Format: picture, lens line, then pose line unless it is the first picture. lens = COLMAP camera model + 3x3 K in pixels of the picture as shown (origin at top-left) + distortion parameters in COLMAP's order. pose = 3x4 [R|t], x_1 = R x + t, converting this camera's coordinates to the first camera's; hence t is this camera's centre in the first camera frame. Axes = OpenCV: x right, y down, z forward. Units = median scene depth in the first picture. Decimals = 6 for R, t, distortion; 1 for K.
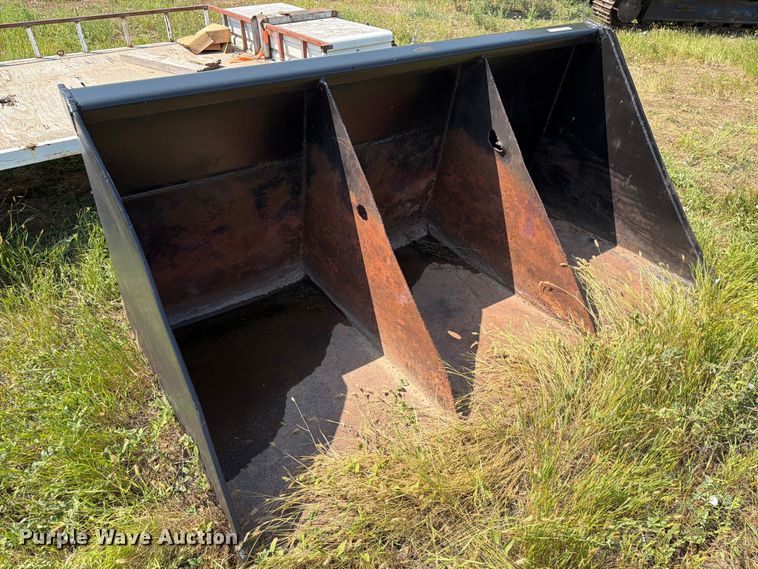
lens RADIAL K [[541.0, 0, 381.9], [0, 541.0, 287.0], [0, 0, 1]] dist [0.004372, -0.006603]
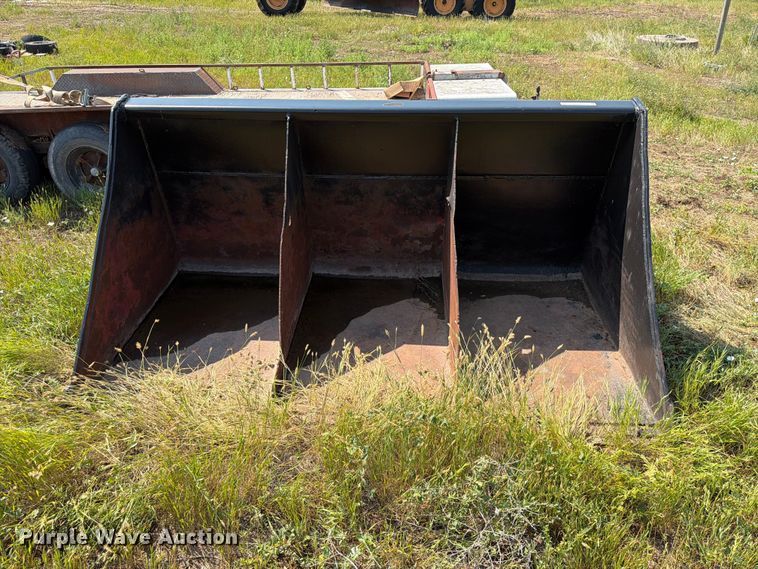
lens RADIAL K [[536.5, 0, 381.1], [0, 536.5, 282.4], [0, 0, 1]] dist [0.073835, -0.098089]
pose [[0.785113, 0.287551, -0.548555, 0.698121], [-0.339447, 0.940597, 0.007229, -0.064362], [0.518048, 0.180530, 0.836083, 0.063661]]
